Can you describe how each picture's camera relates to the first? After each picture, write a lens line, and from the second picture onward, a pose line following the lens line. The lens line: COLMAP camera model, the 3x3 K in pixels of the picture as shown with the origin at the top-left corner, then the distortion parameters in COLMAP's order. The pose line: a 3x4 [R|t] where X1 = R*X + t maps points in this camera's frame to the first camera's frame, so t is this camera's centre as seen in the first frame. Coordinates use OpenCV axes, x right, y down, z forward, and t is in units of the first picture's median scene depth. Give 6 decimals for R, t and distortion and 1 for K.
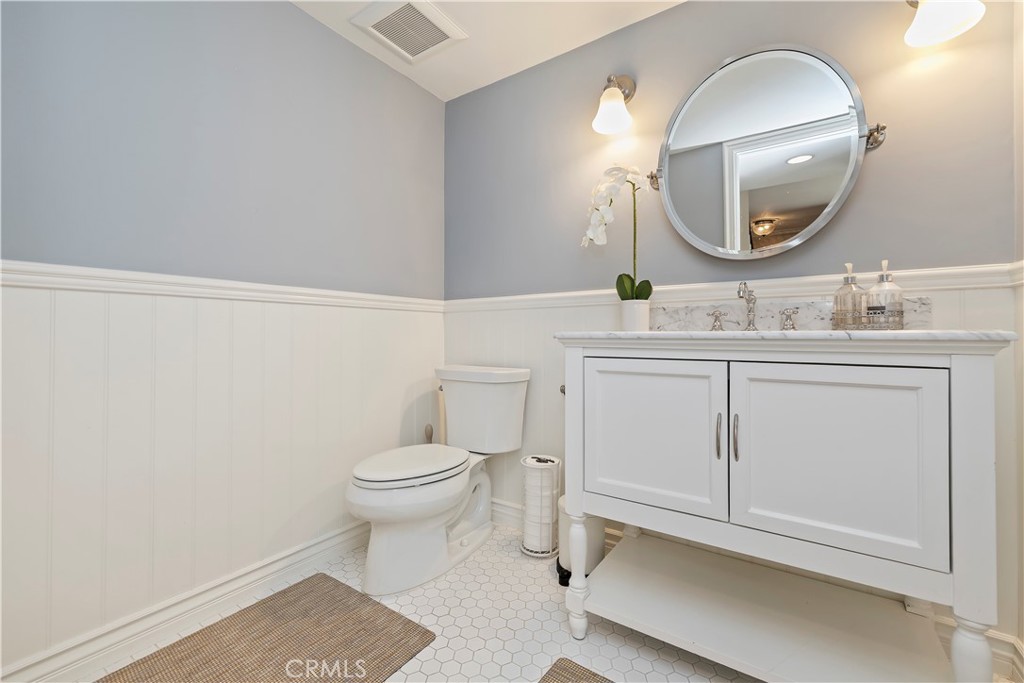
lens RADIAL K [[428.6, 0, 510.6], [0, 428.6, 338.9], [0, 0, 1]] dist [-0.000837, -0.000061]
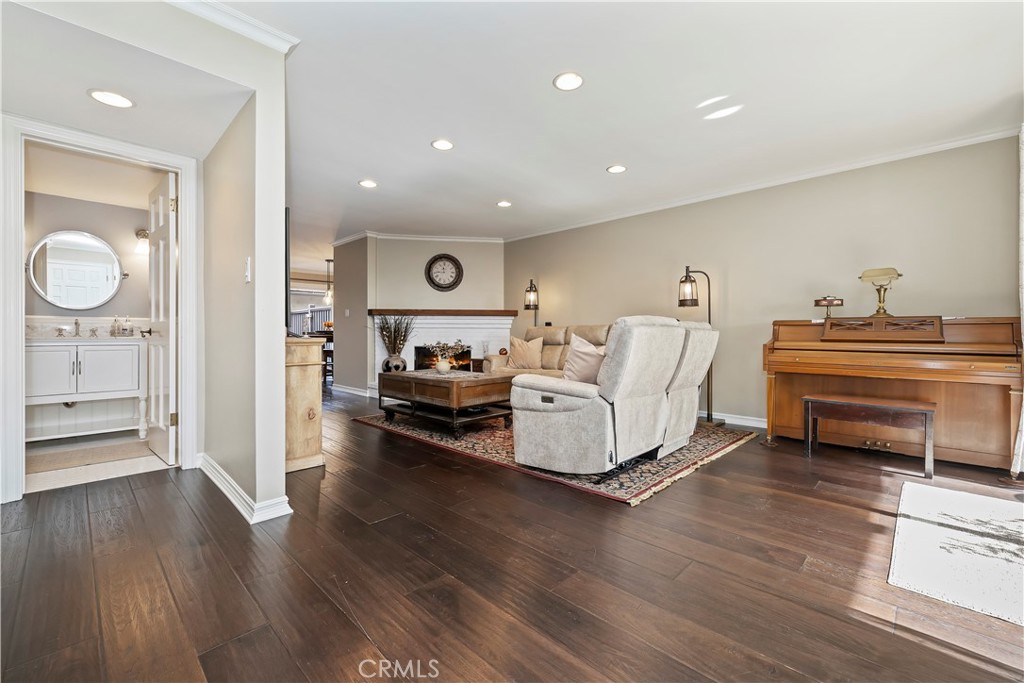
lens RADIAL K [[428.6, 0, 511.2], [0, 428.6, 337.5], [0, 0, 1]] dist [-0.000837, -0.000061]
pose [[0.179239, -0.004277, 0.983796, -1.943742], [0.001874, 0.999990, 0.004006, -0.018765], [-0.983804, 0.001126, 0.179245, -2.632466]]
